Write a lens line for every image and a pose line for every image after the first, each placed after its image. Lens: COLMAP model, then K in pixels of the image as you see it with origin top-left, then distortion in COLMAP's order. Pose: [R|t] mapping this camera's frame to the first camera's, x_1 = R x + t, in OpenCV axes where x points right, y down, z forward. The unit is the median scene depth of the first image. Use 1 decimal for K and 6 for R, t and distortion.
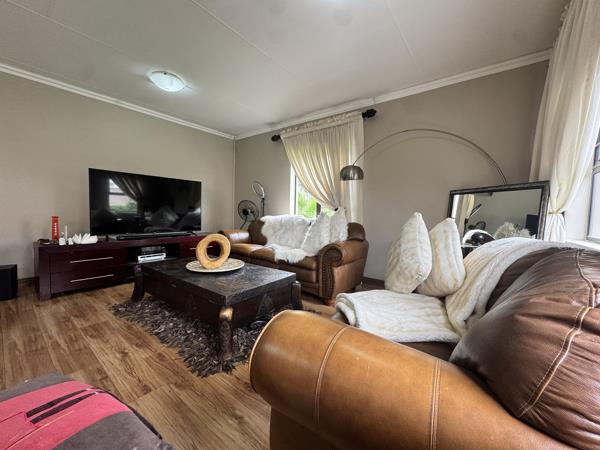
lens RADIAL K [[239.7, 0, 300.0], [0, 239.7, 225.0], [0, 0, 1]] dist [-0.003577, -0.000260]
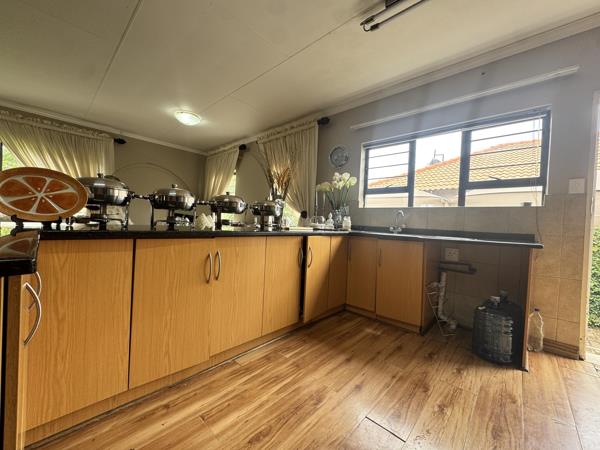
lens RADIAL K [[239.7, 0, 300.0], [0, 239.7, 225.0], [0, 0, 1]] dist [-0.003577, -0.000260]
pose [[0.082283, -0.029592, 0.996170, -1.472704], [0.008304, 0.999545, 0.029006, 0.006135], [-0.996574, 0.005885, 0.082491, -0.267231]]
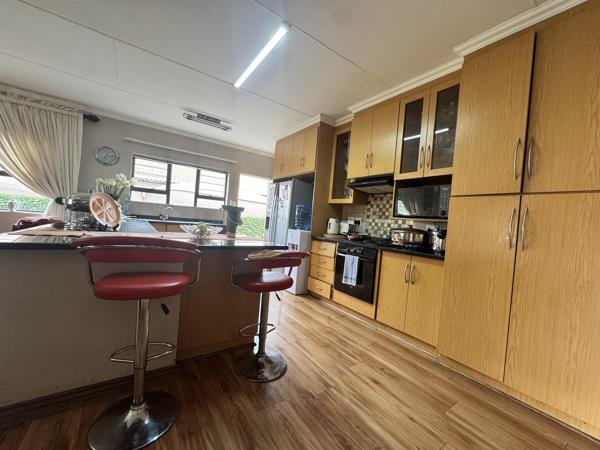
lens RADIAL K [[239.7, 0, 300.0], [0, 239.7, 225.0], [0, 0, 1]] dist [-0.003577, -0.000260]
pose [[-0.952323, -0.108032, 0.285324, -1.860425], [-0.090893, 0.993205, 0.072682, -0.113946], [-0.291237, 0.043283, -0.955671, 0.867692]]
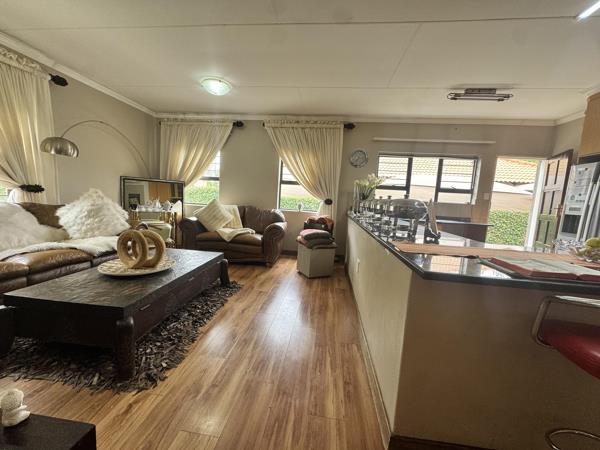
lens RADIAL K [[239.7, 0, 300.0], [0, 239.7, 225.0], [0, 0, 1]] dist [-0.003577, -0.000260]
pose [[-0.518334, -0.146877, 0.842471, -1.412839], [-0.025559, 0.987361, 0.156412, -0.125171], [-0.854796, 0.059541, -0.515537, 0.992121]]
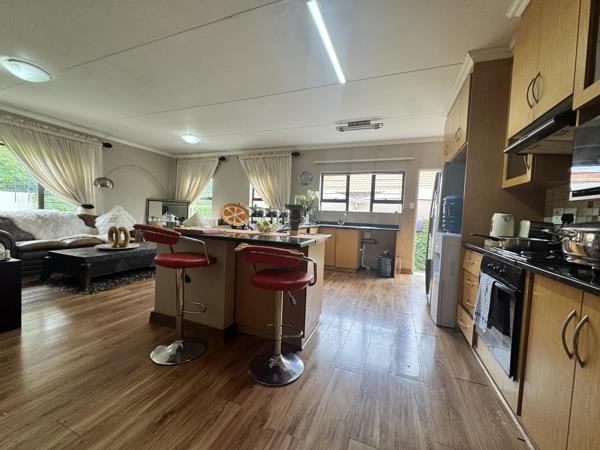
lens RADIAL K [[239.7, 0, 300.0], [0, 239.7, 225.0], [0, 0, 1]] dist [-0.003577, -0.000260]
pose [[-0.286596, -0.076750, 0.954972, -2.239587], [0.000441, 0.996775, 0.080242, -0.092014], [-0.958051, 0.023418, -0.285638, 0.338128]]
